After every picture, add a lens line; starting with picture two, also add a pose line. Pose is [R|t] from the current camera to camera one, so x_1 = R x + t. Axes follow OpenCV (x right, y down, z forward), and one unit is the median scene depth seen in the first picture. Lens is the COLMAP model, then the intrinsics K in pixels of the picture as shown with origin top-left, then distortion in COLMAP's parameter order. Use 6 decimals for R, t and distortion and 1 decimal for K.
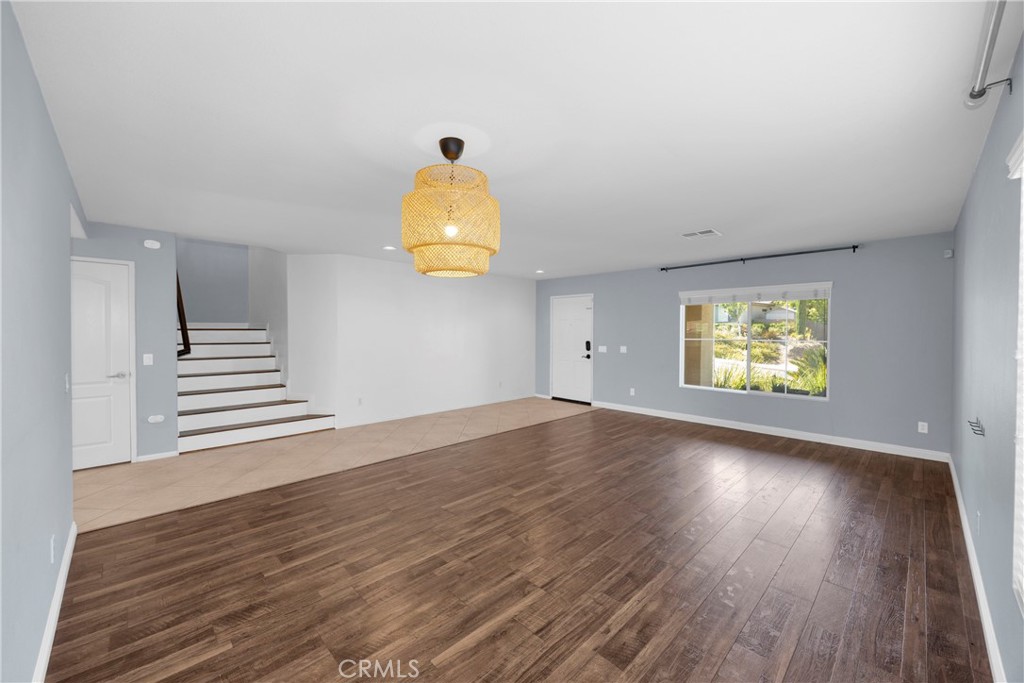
lens RADIAL K [[393.5, 0, 515.7], [0, 393.5, 335.6], [0, 0, 1]] dist [0.001219, -0.000180]
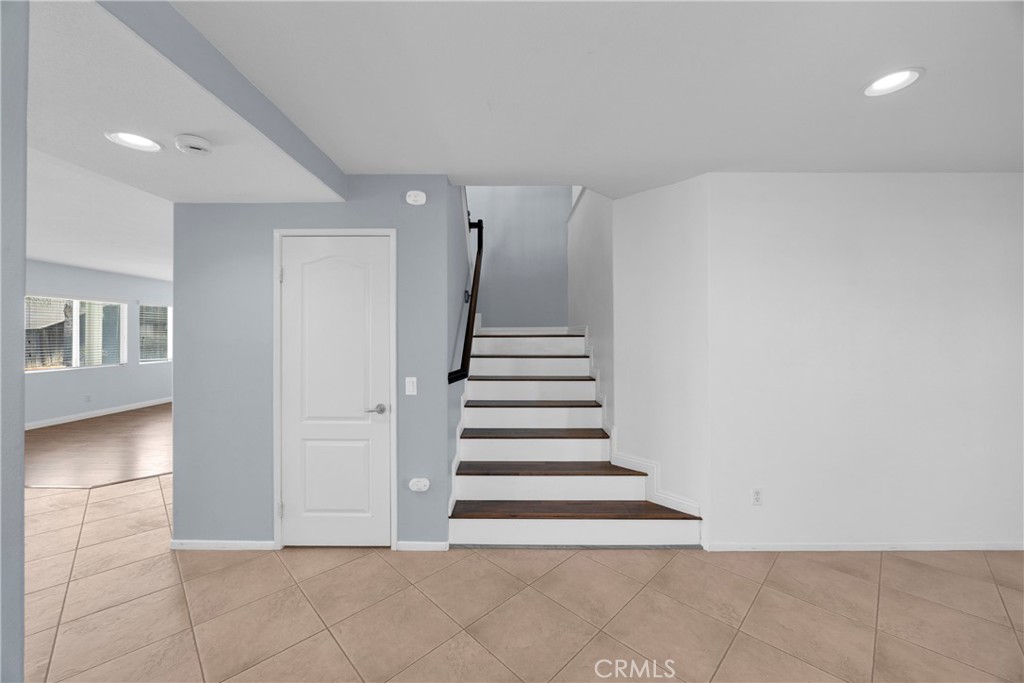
lens RADIAL K [[393.5, 0, 512.7], [0, 393.5, 336.6], [0, 0, 1]] dist [0.001219, -0.000180]
pose [[0.714754, -0.001568, -0.699375, -0.371312], [-0.005329, 0.999956, -0.007688, -0.011802], [0.699356, 0.009222, 0.714714, 0.639377]]
